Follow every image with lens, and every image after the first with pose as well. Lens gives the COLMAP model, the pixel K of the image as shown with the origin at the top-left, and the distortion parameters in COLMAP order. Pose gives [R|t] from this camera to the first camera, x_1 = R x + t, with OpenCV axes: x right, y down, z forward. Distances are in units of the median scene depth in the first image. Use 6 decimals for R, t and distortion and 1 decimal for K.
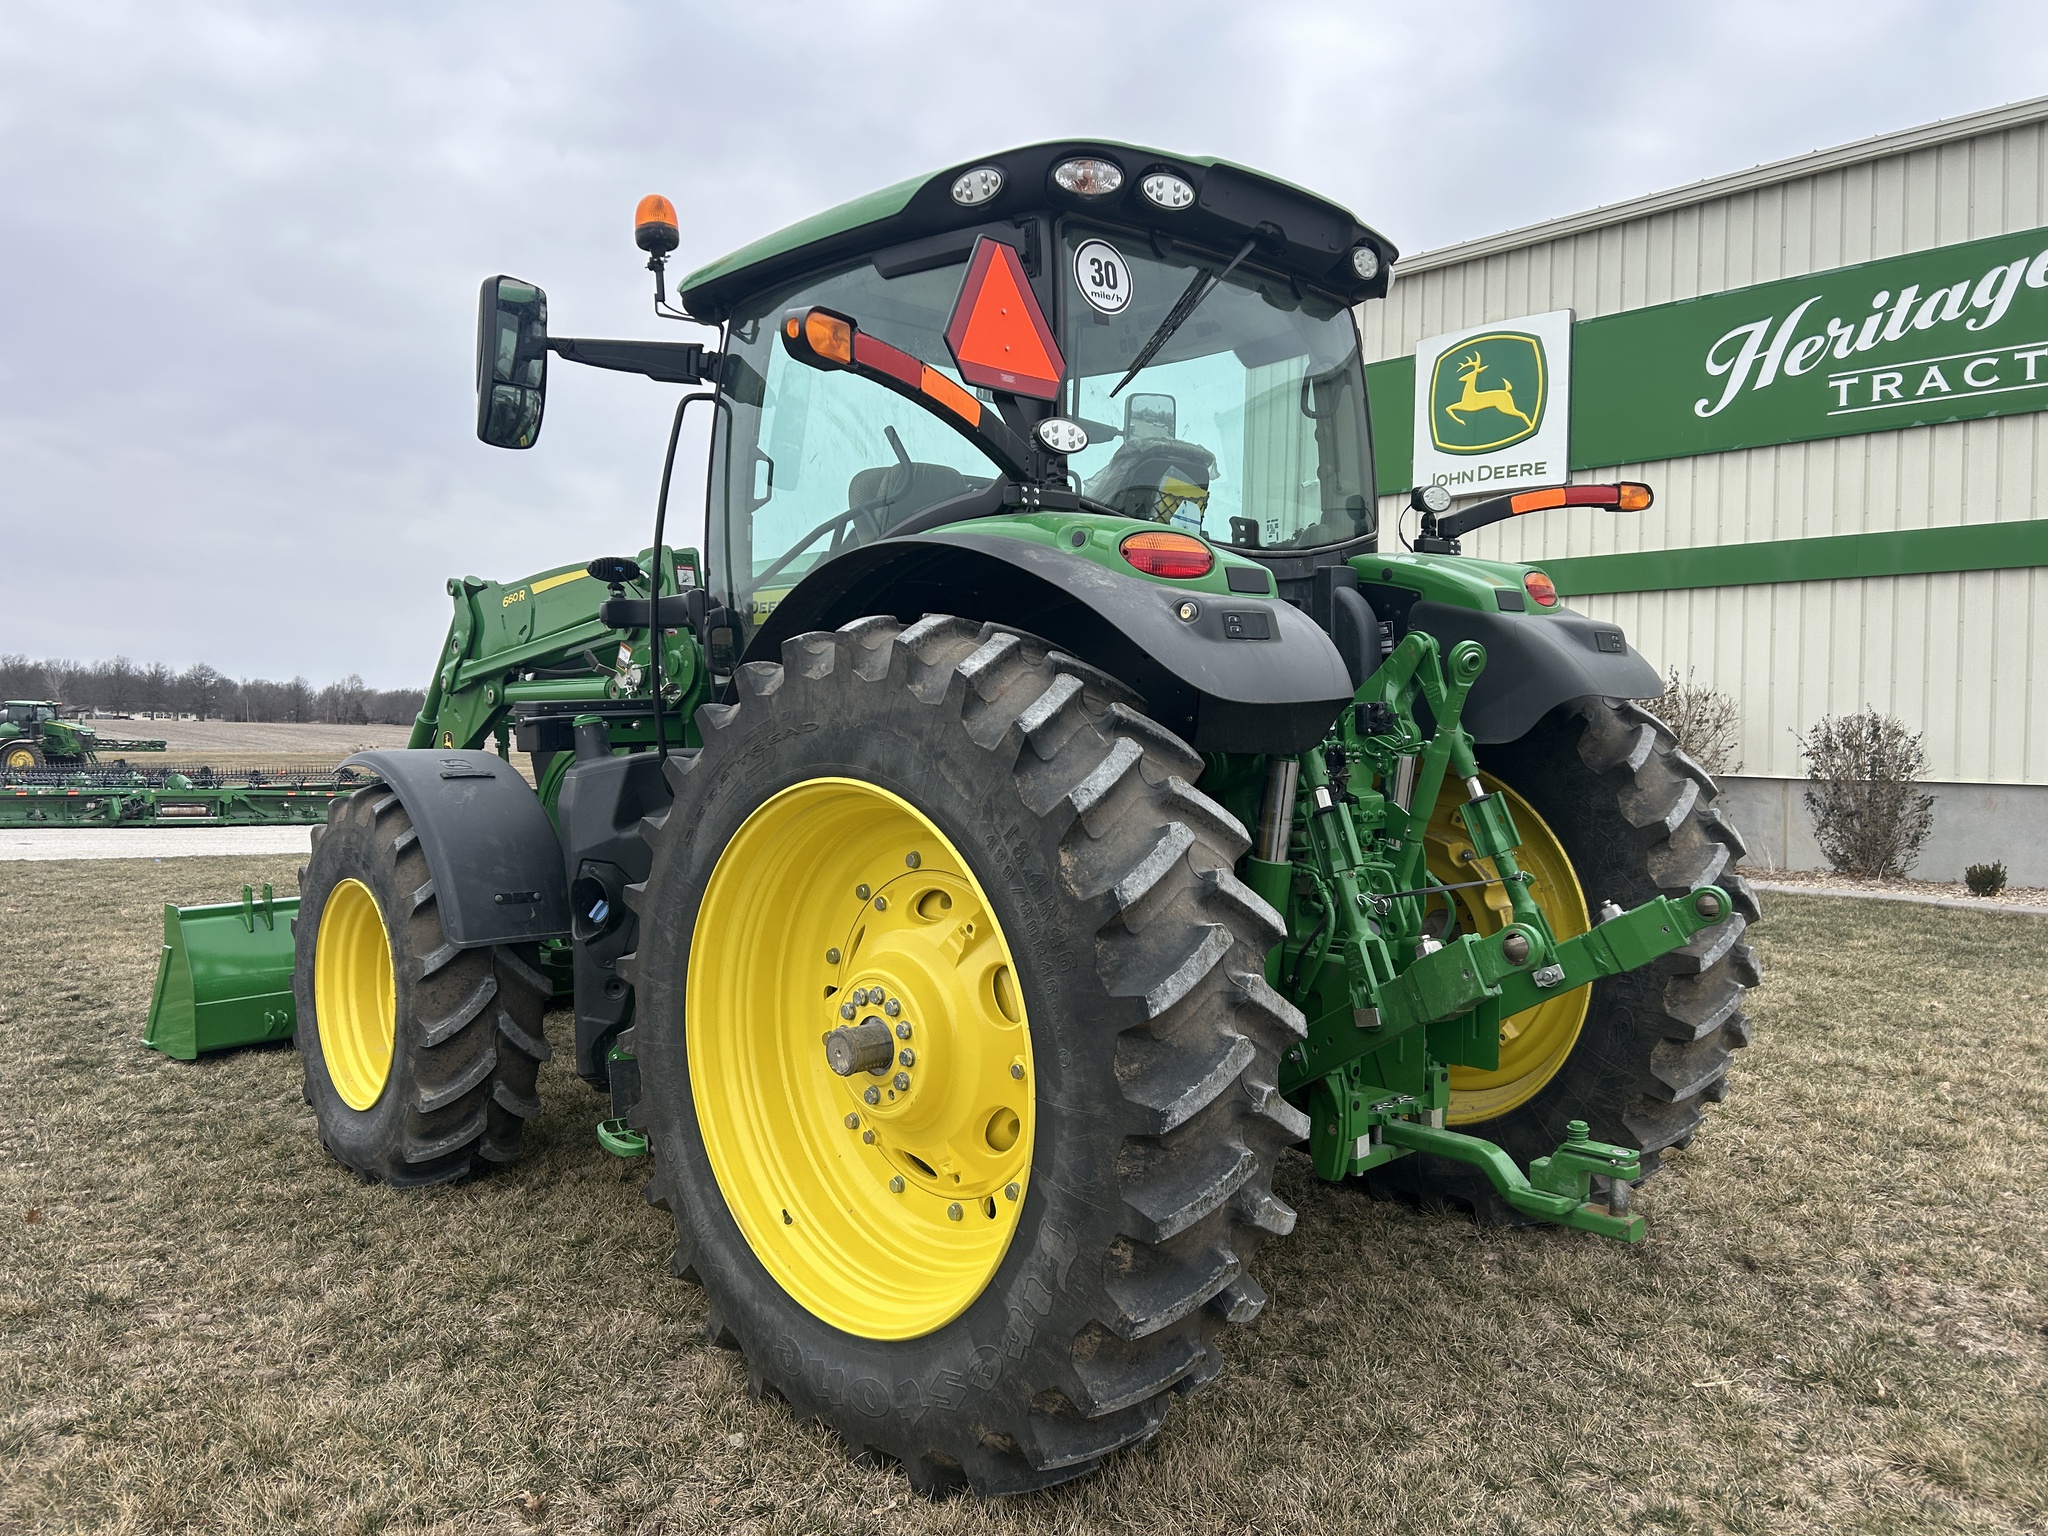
lens RADIAL K [[1527.7, 0, 1025.6], [0, 1527.7, 726.7], [0, 0, 1]] dist [0.086391, -0.101961]
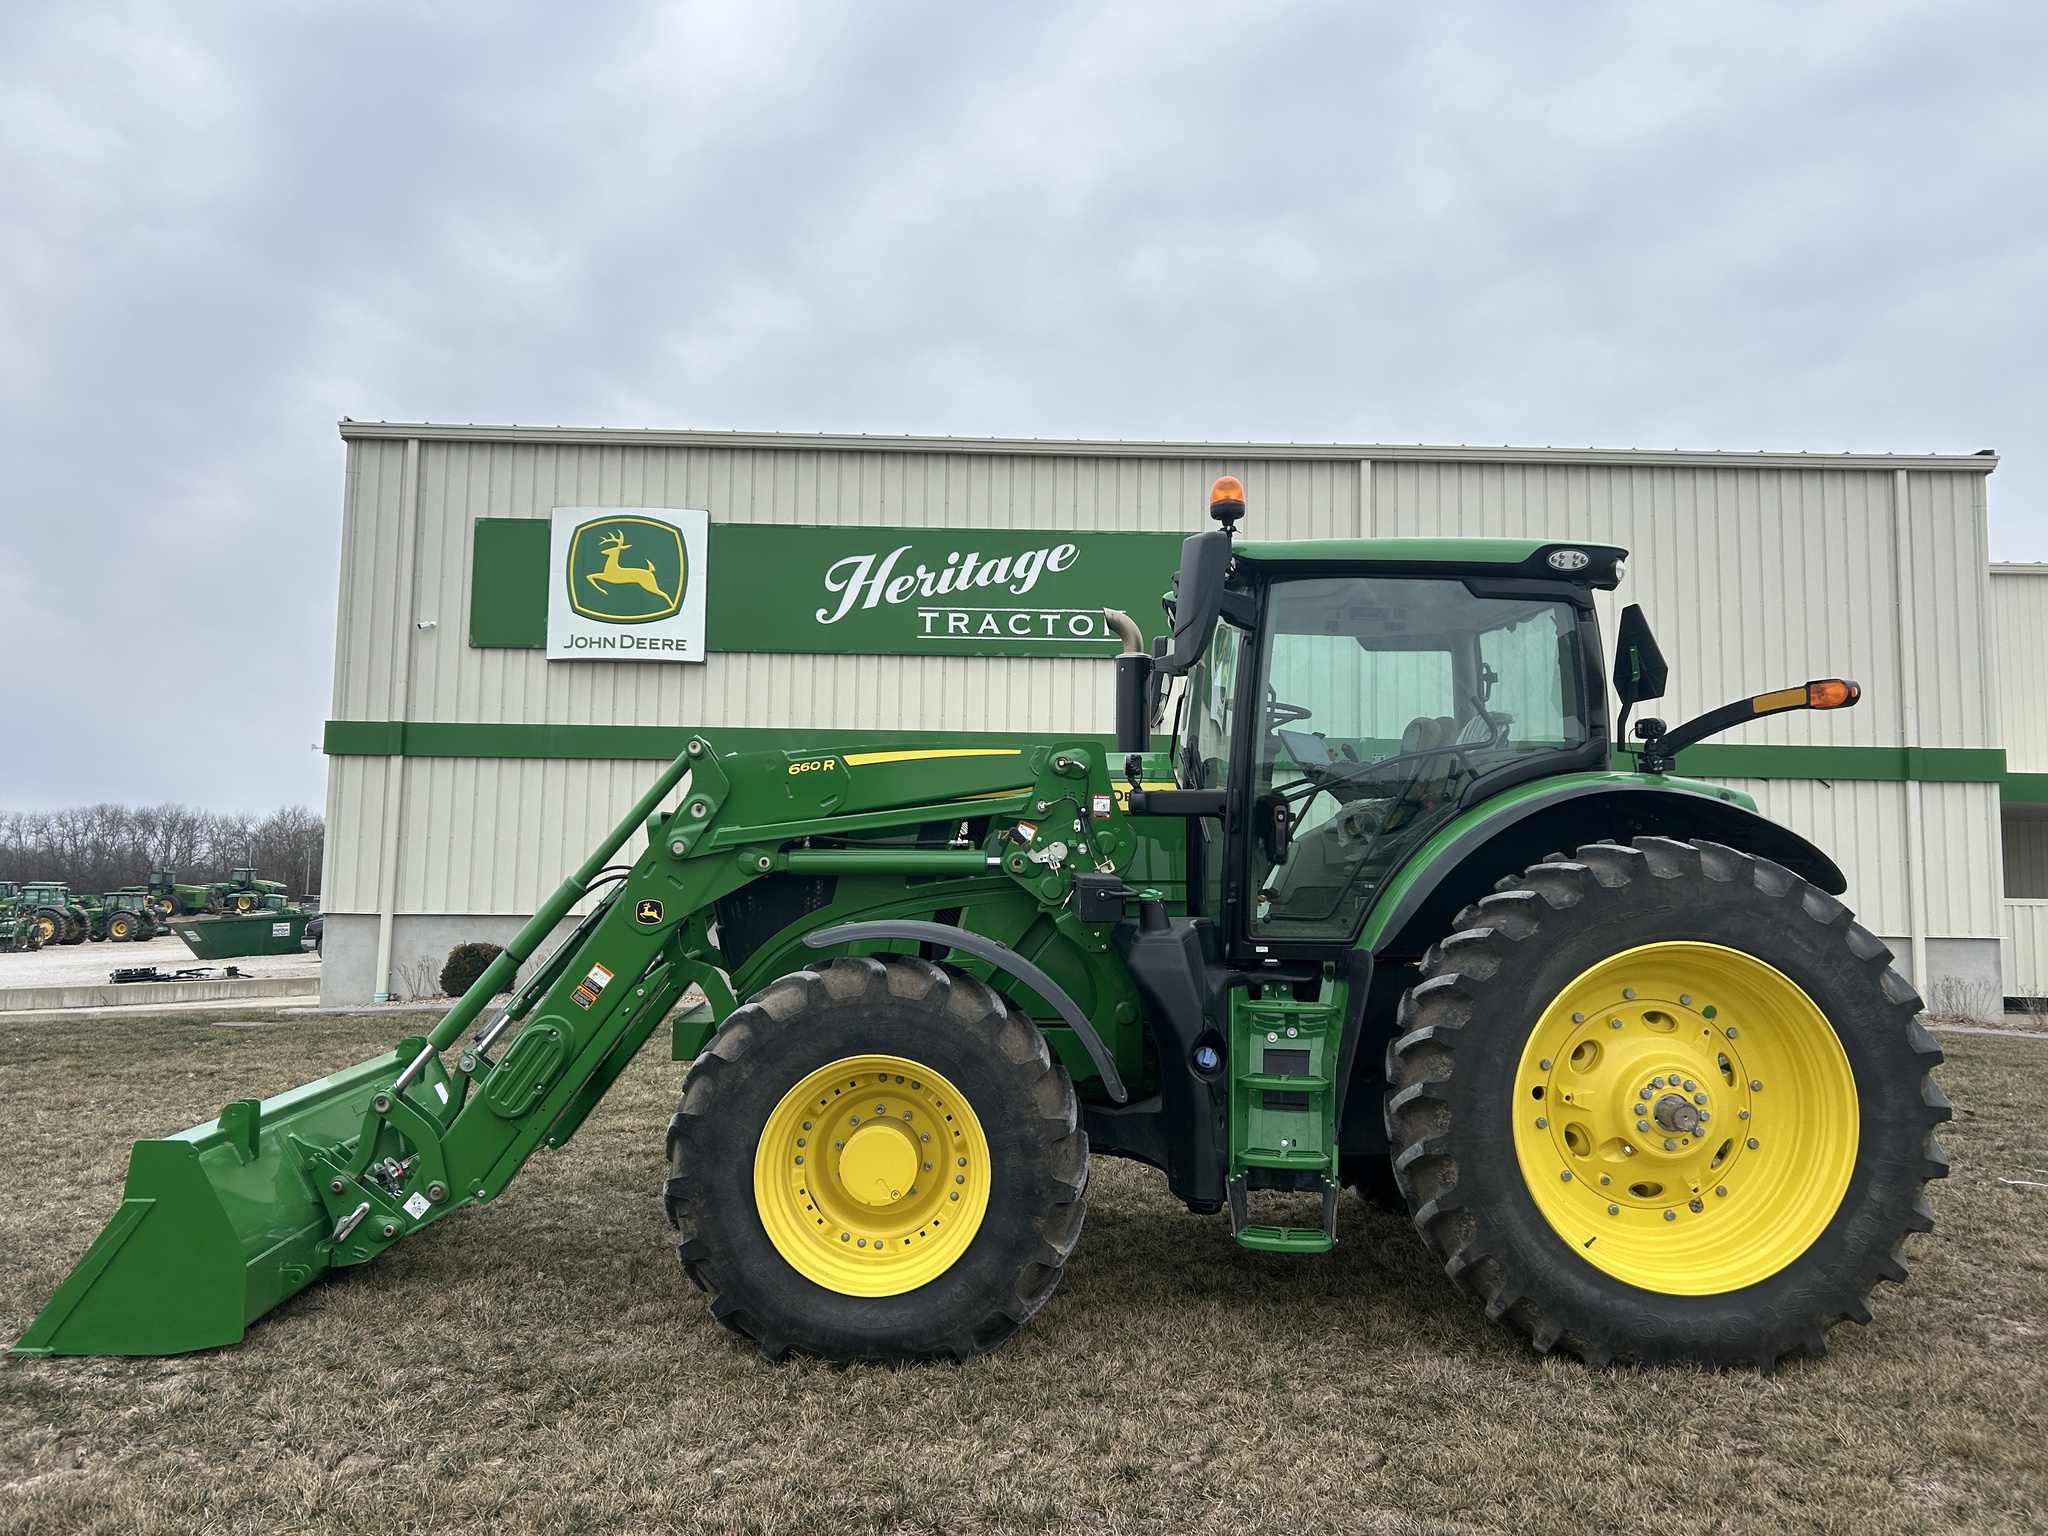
lens RADIAL K [[1504.2, 0, 1057.5], [0, 1504.2, 750.0], [0, 0, 1]] dist [0.095691, -0.106440]
pose [[0.660196, 0.066343, 0.748158, -0.351272], [-0.008762, 0.996704, -0.080651, -0.006241], [-0.751042, 0.046690, 0.658601, 0.087256]]
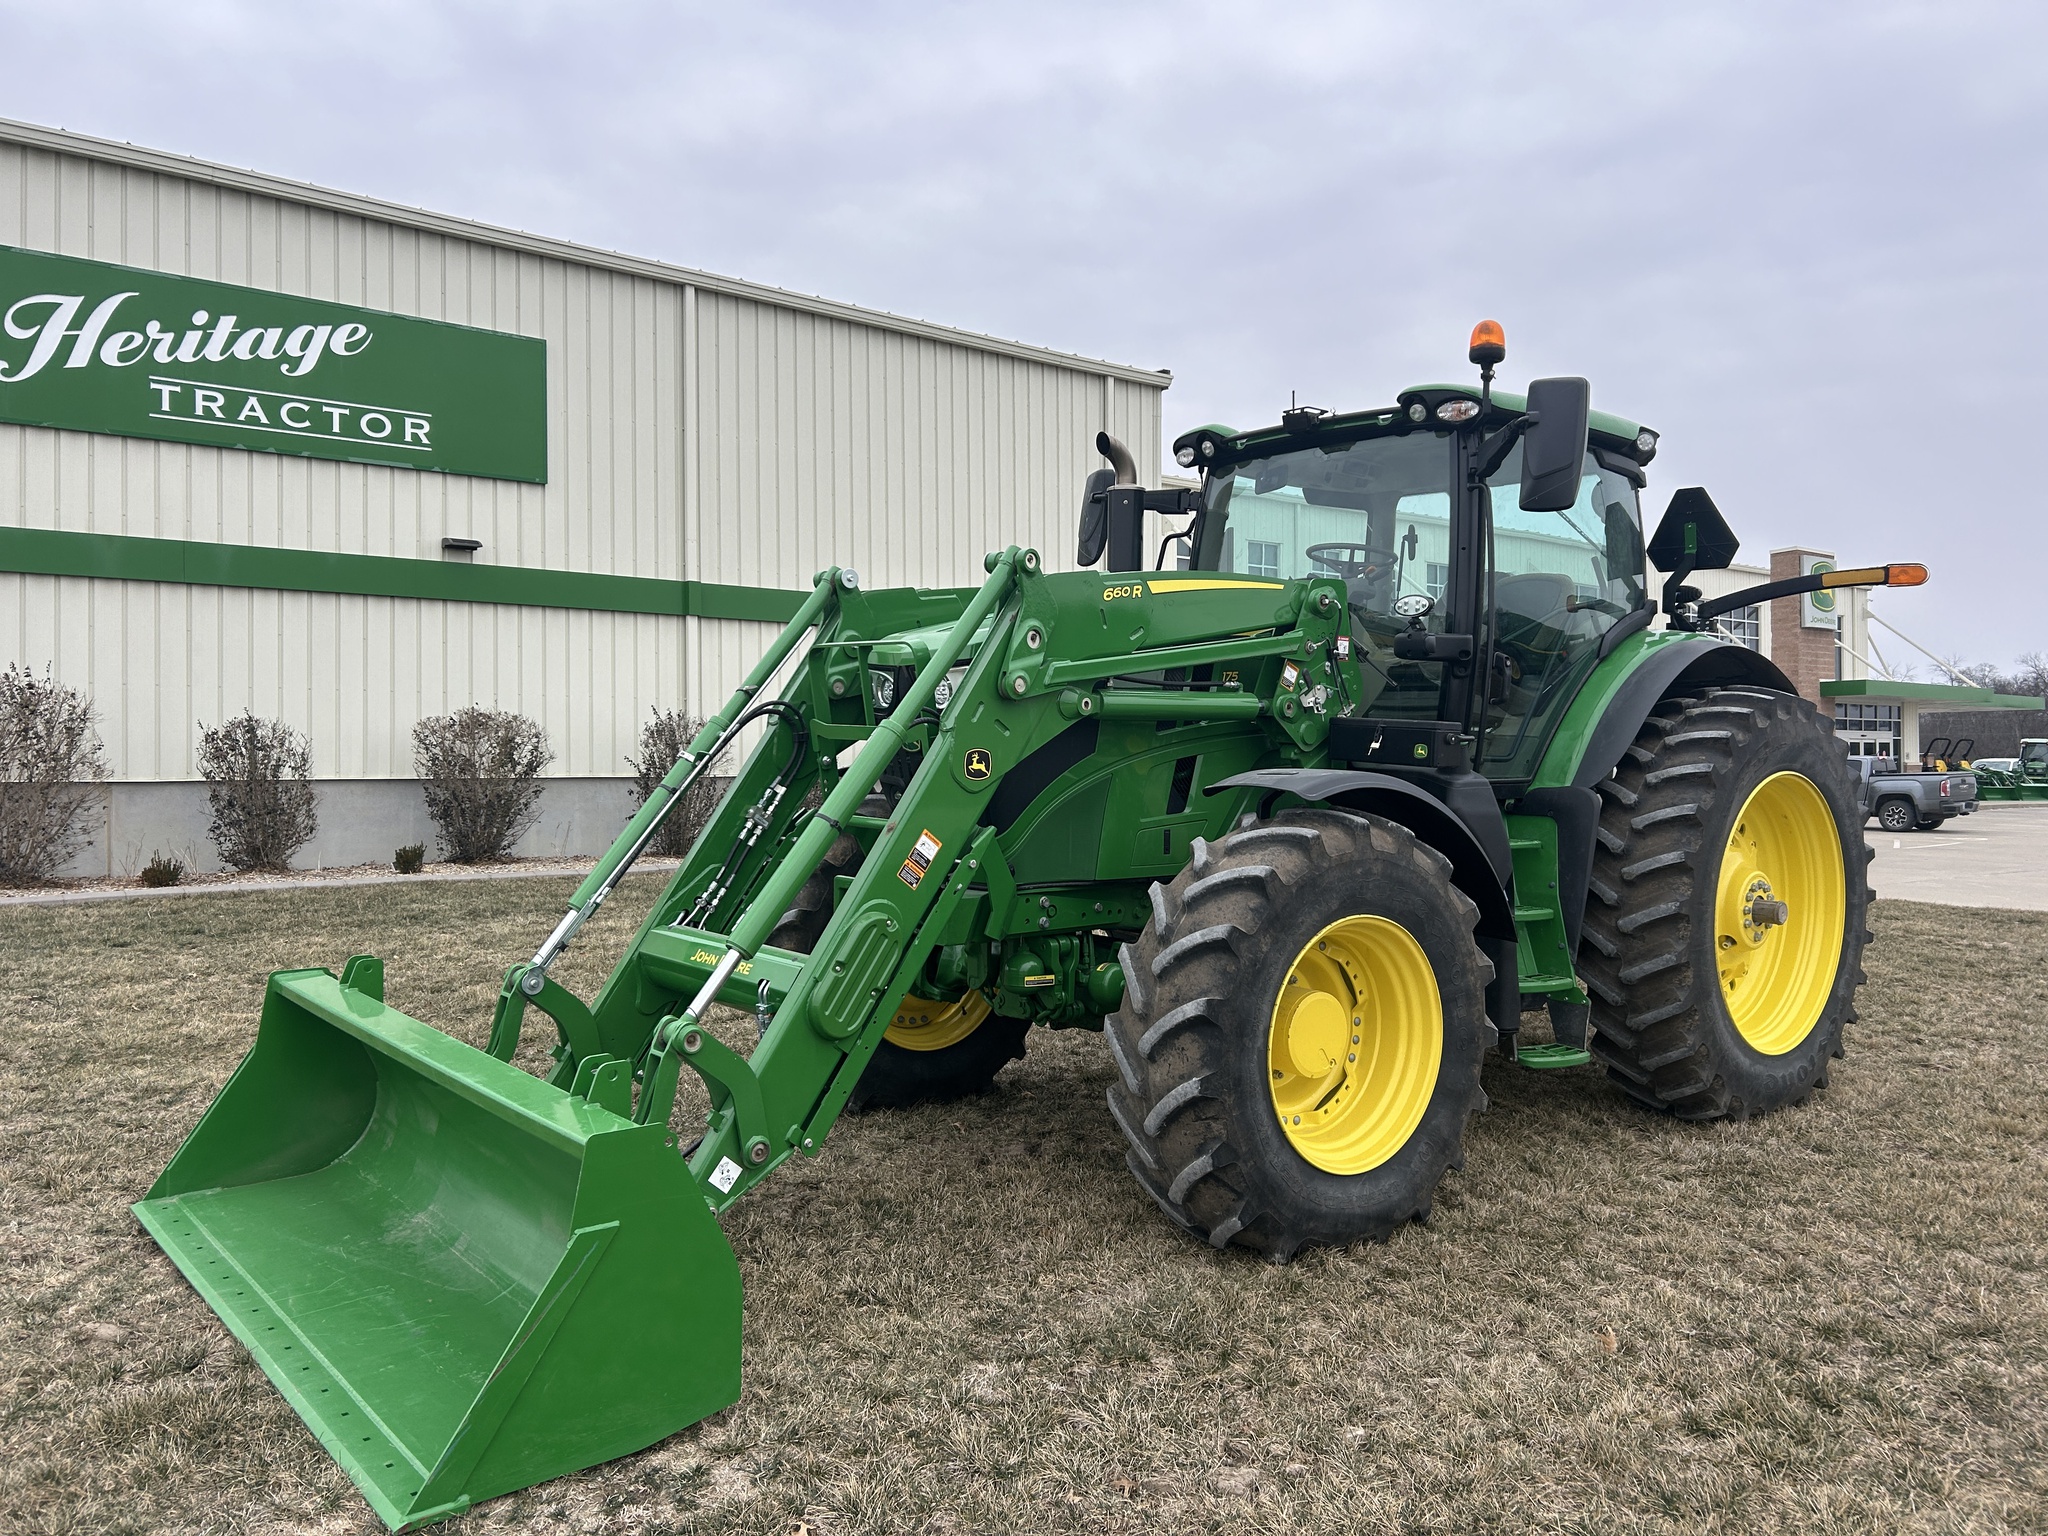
lens RADIAL K [[1505.5, 0, 1029.7], [0, 1505.5, 711.4], [0, 0, 1]] dist [0.093214, -0.092606]
pose [[0.076500, 0.011862, 0.996999, -0.429170], [-0.004774, 0.999922, -0.011531, -0.002880], [-0.997058, -0.003878, 0.076551, 0.370278]]
